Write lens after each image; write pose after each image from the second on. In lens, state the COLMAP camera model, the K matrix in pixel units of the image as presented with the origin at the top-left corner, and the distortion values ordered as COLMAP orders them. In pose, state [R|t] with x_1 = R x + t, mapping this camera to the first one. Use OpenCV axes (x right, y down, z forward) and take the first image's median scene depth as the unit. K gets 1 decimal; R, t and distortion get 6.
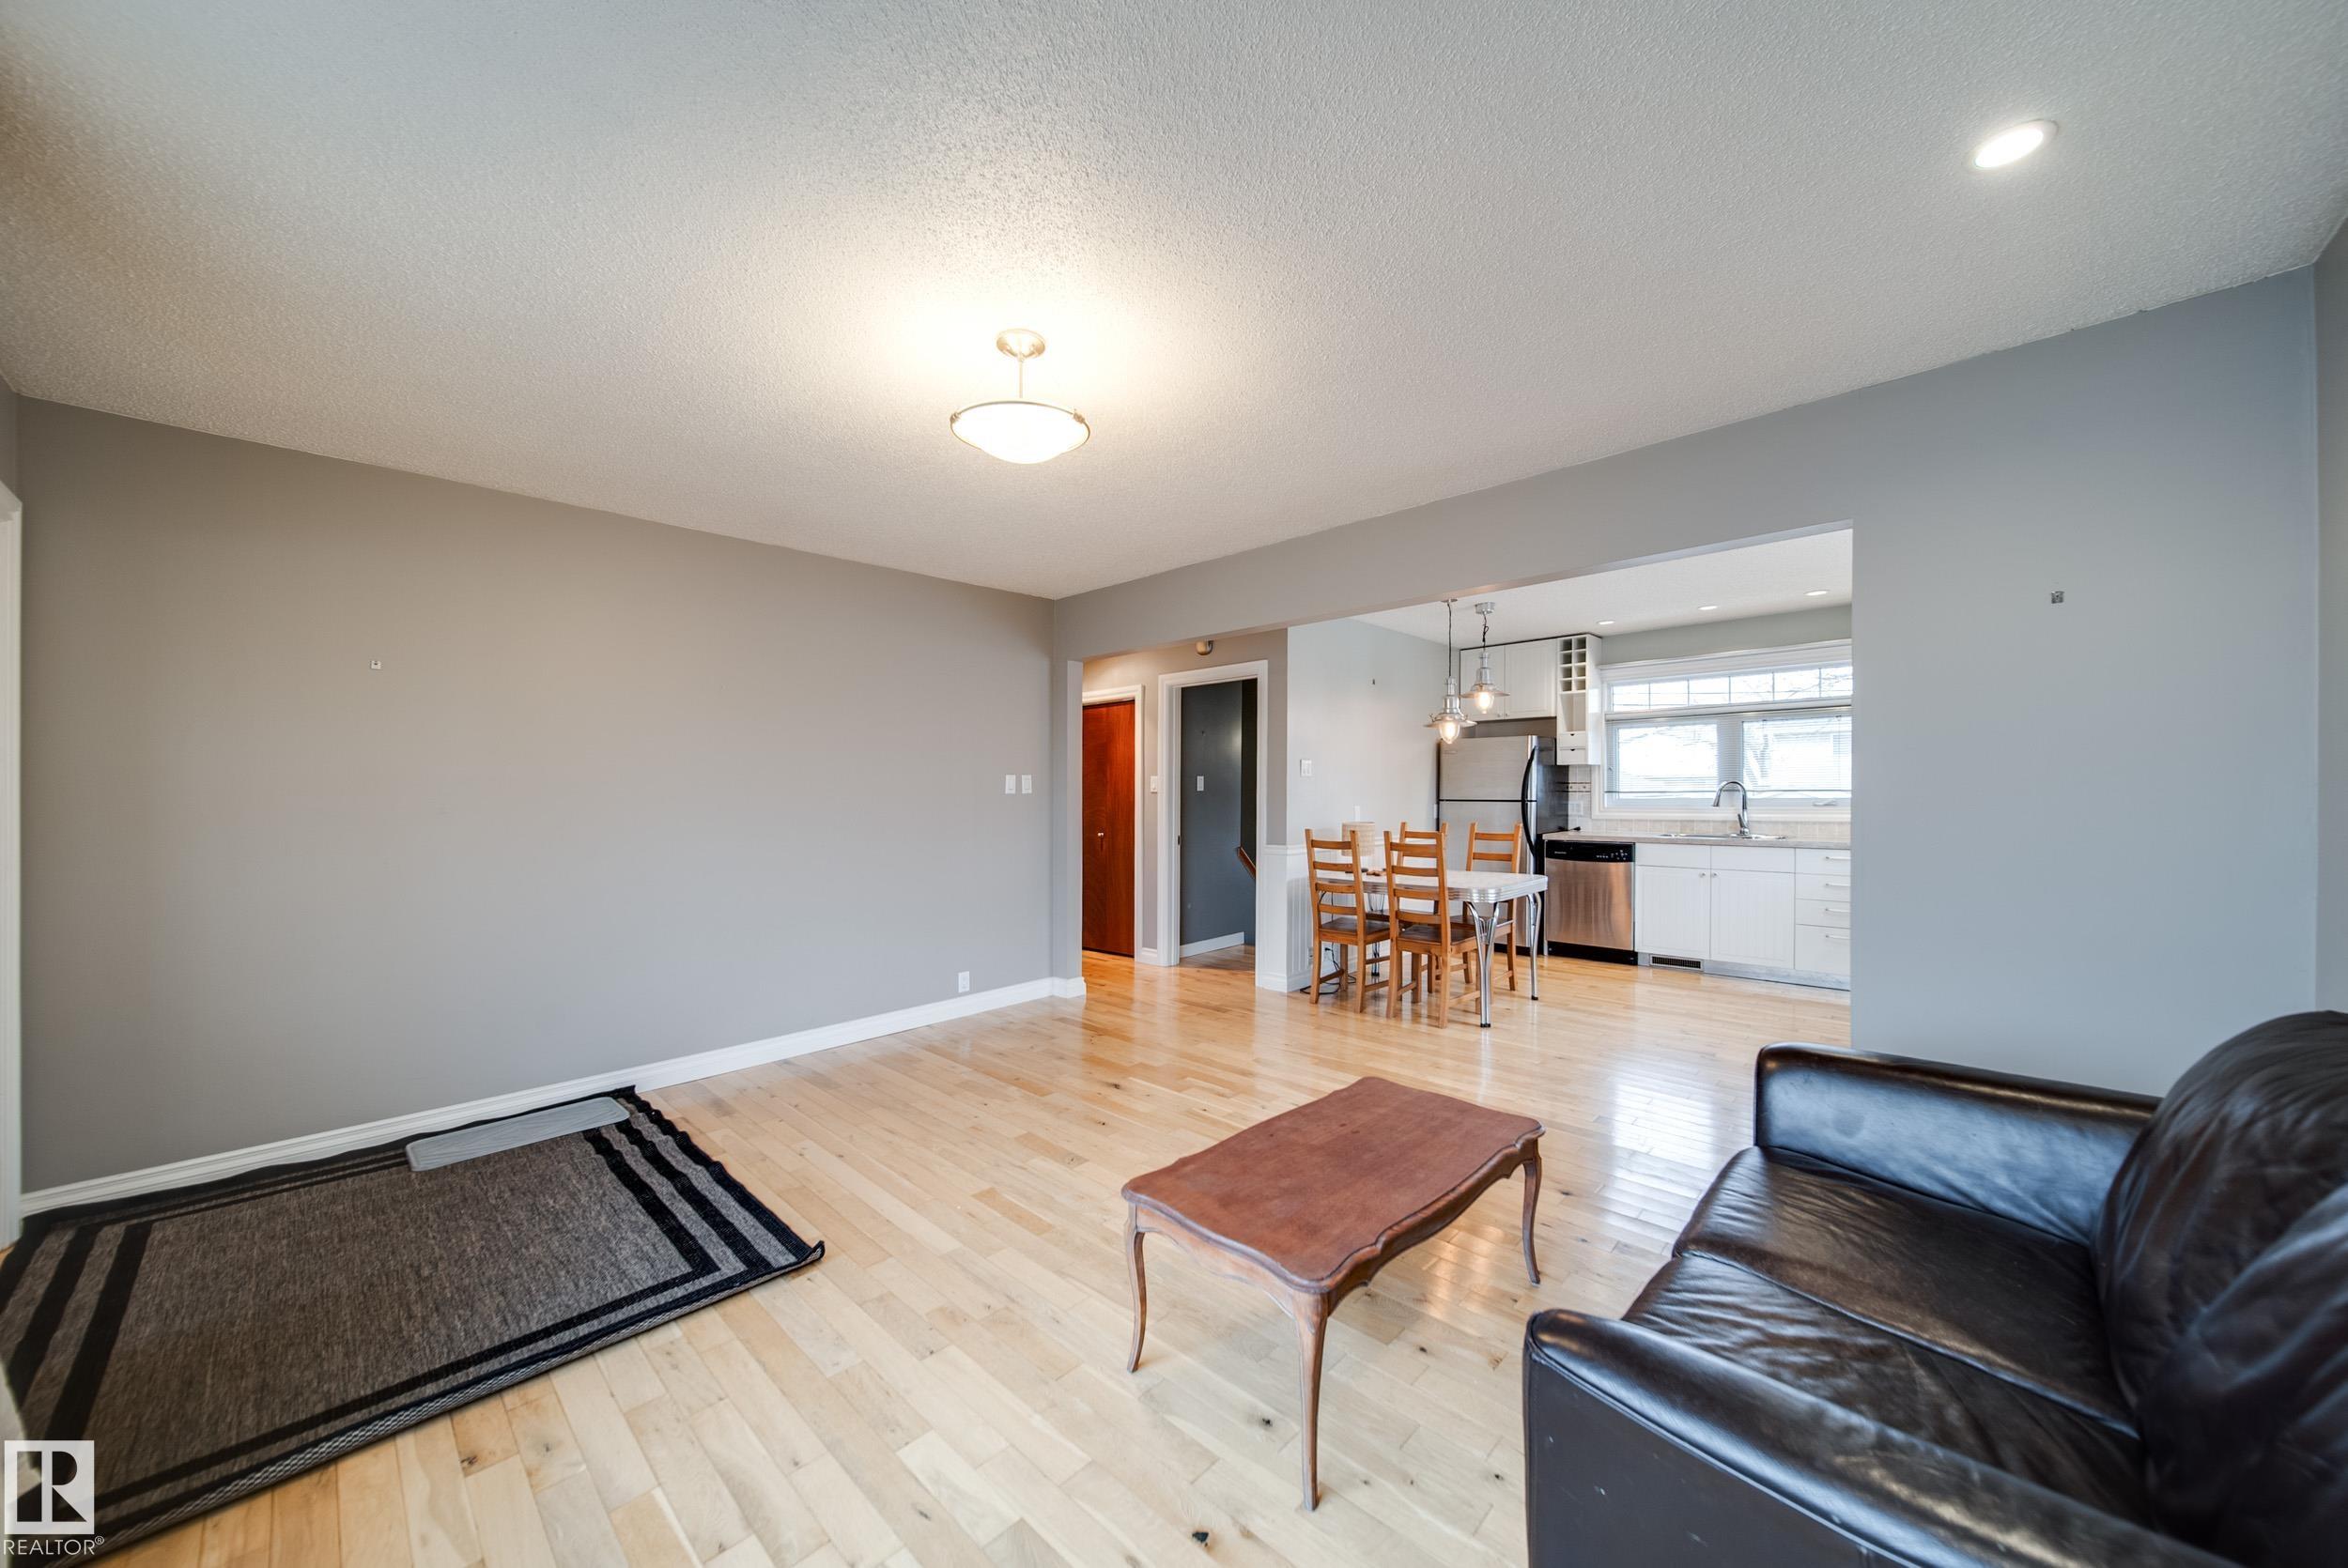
lens RADIAL K [[833.5, 0, 1179.0], [0, 833.5, 807.0], [0, 0, 1]] dist [0.001774, -0.001508]
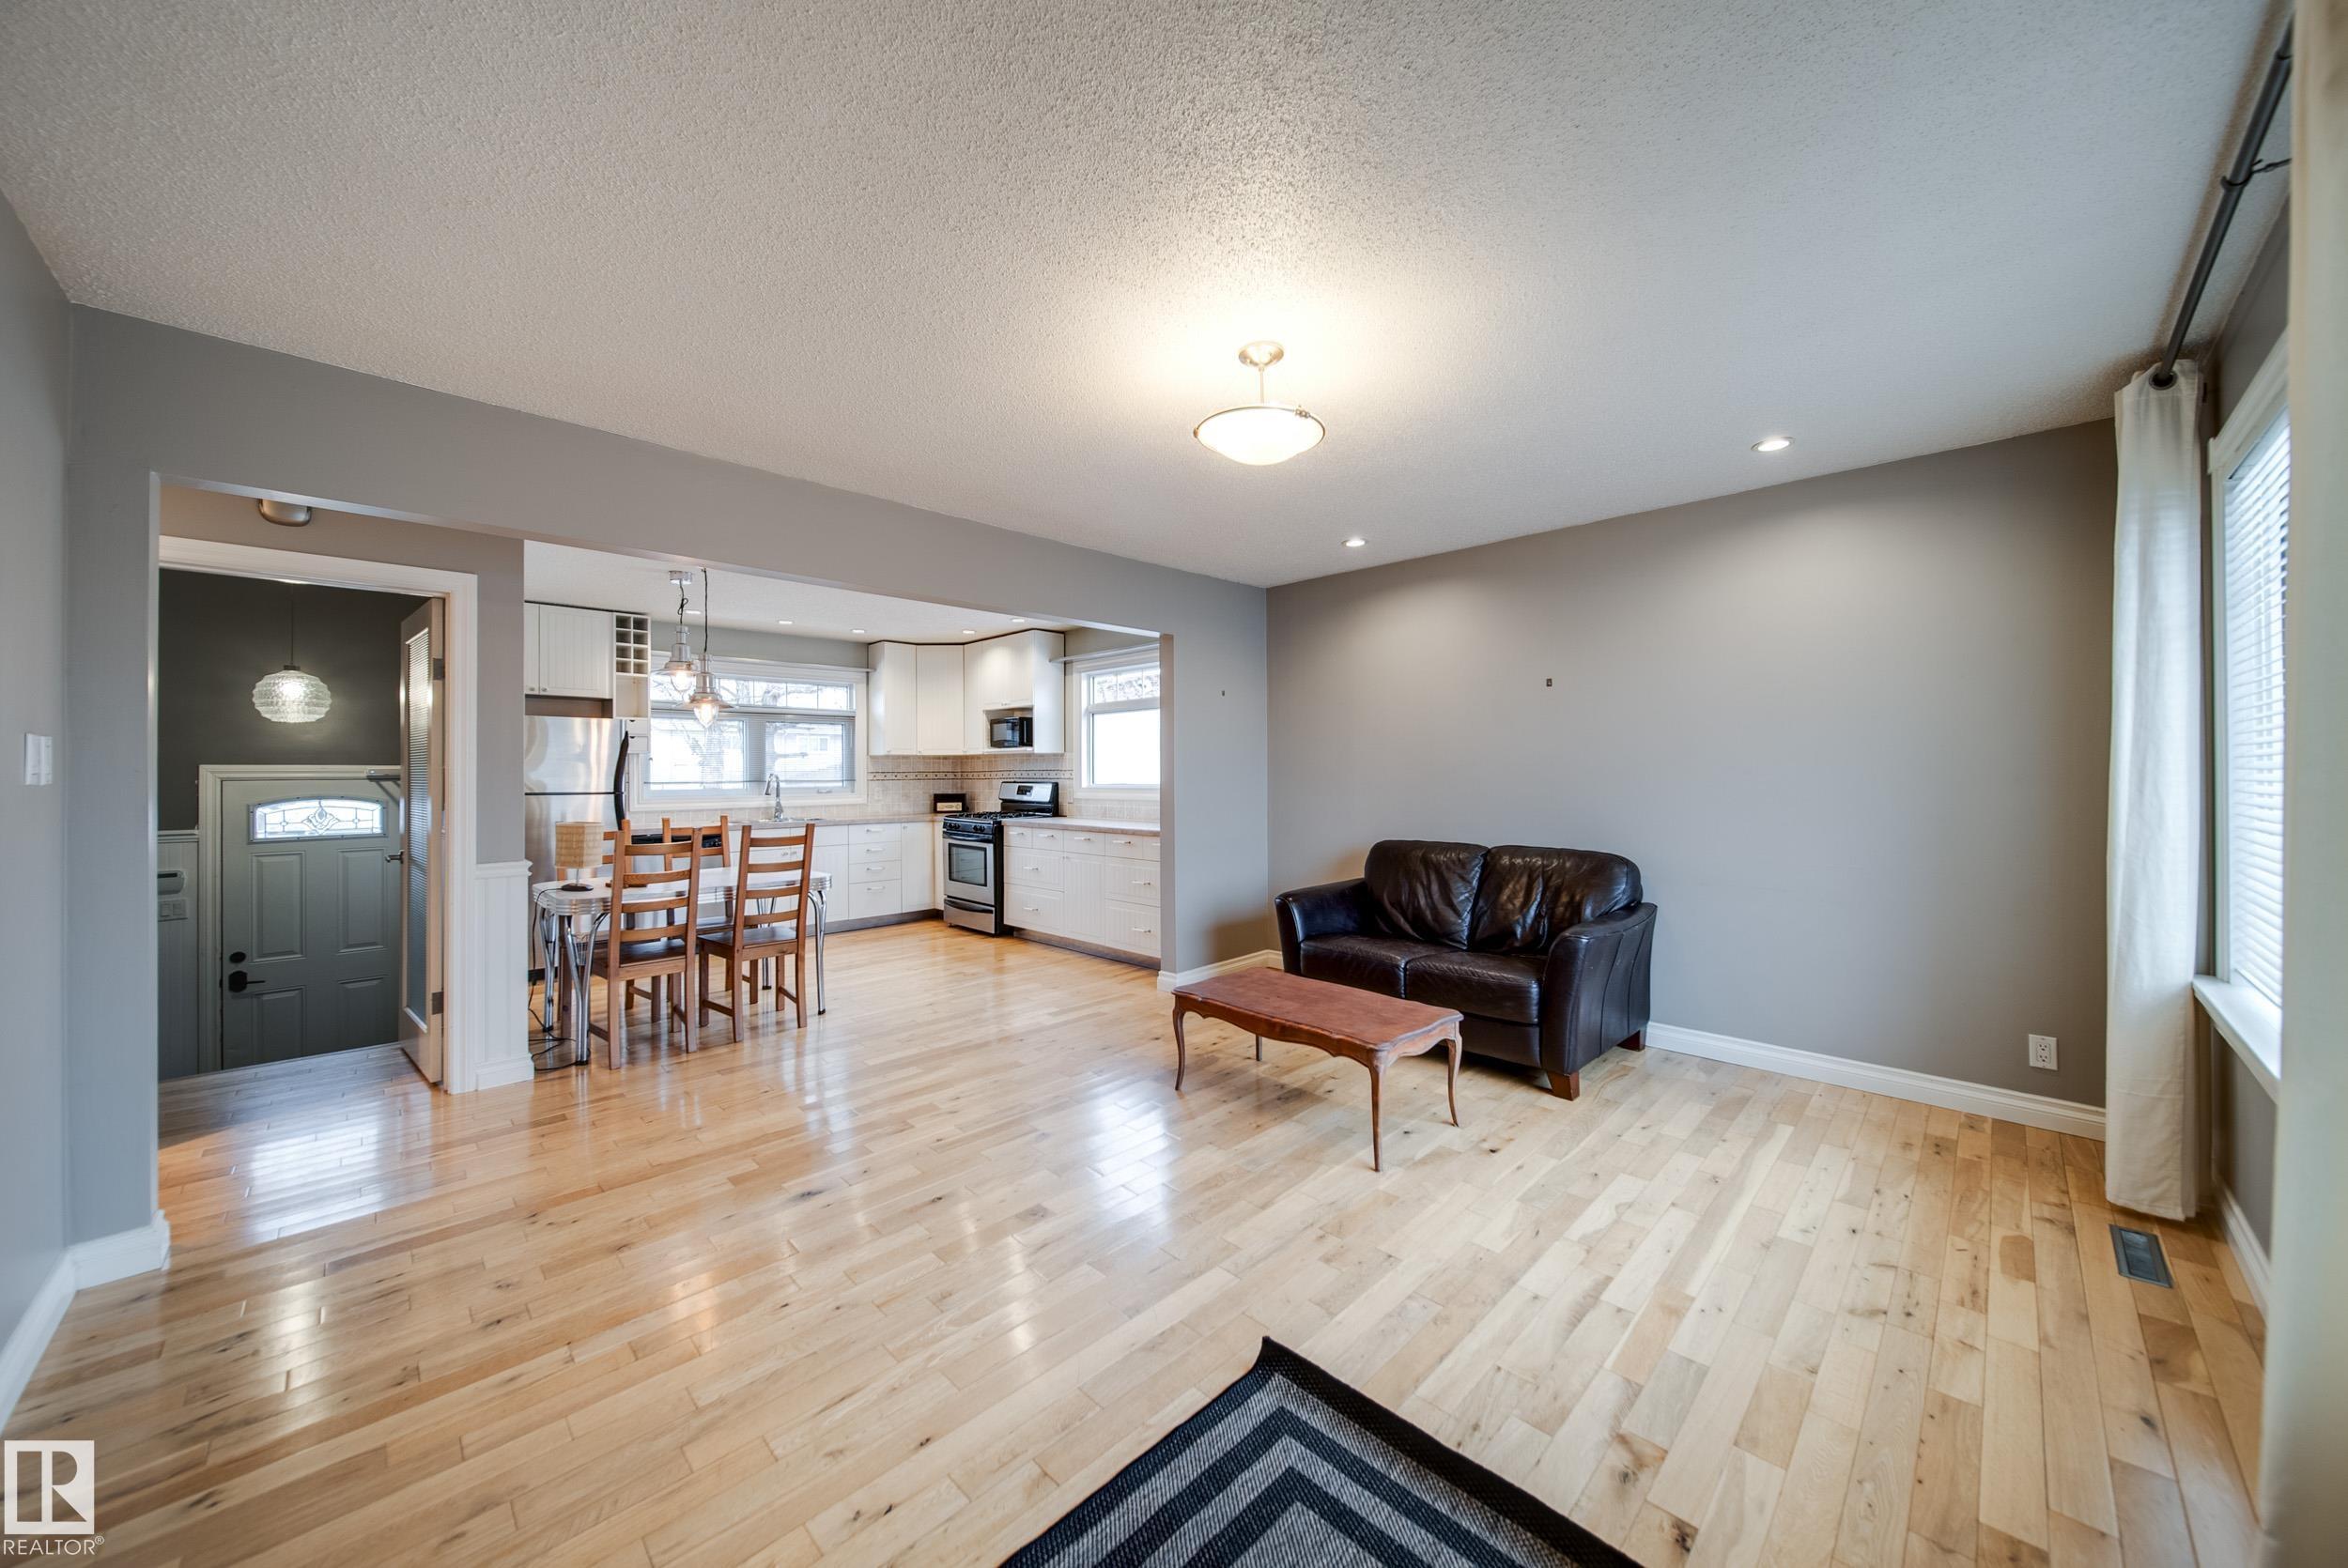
lens RADIAL K [[833.5, 0, 1181.2], [0, 833.5, 767.1], [0, 0, 1]] dist [0.001774, -0.001508]
pose [[0.019189, 0.015546, 0.999695, -0.462921], [0.026121, 0.999530, -0.016045, -0.004622], [-0.999475, 0.026421, 0.018774, 0.394147]]
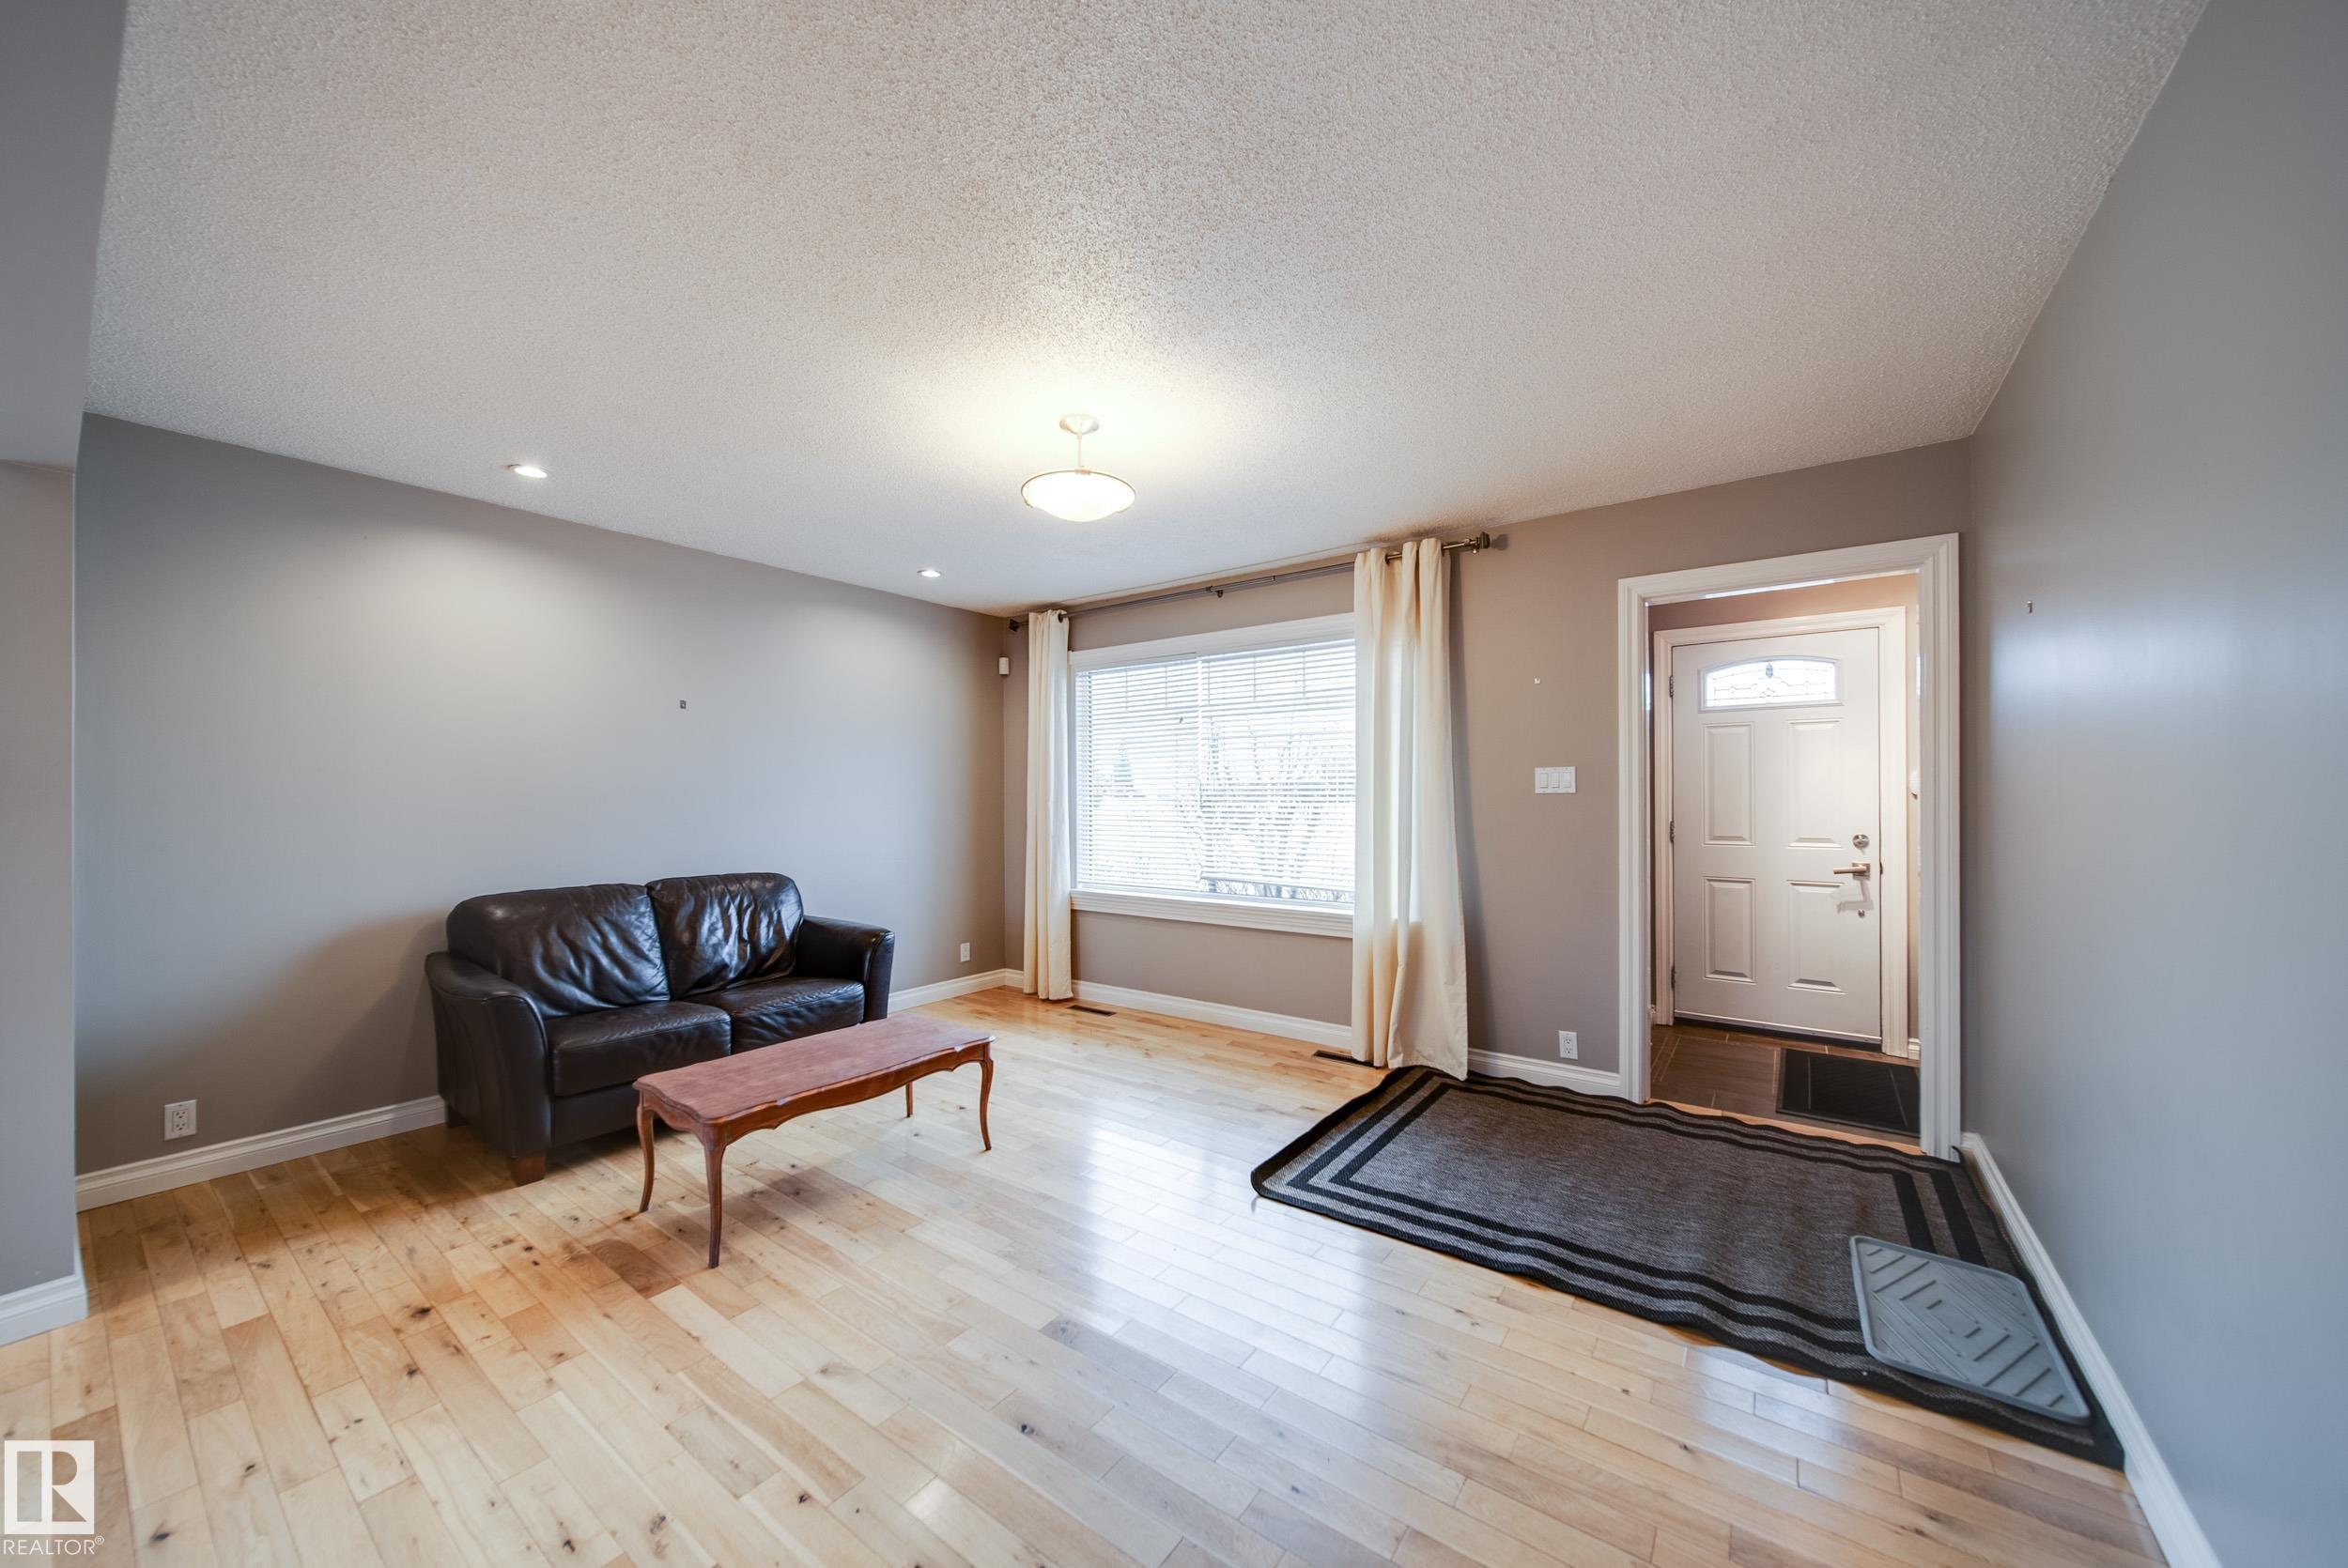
lens RADIAL K [[833.5, 0, 1170.2], [0, 833.5, 796.7], [0, 0, 1]] dist [0.001774, -0.001508]
pose [[-0.991068, 0.016401, -0.132342, -0.062025], [0.013277, 0.999613, 0.024454, -0.015837], [0.132692, 0.022479, -0.990902, 0.804918]]
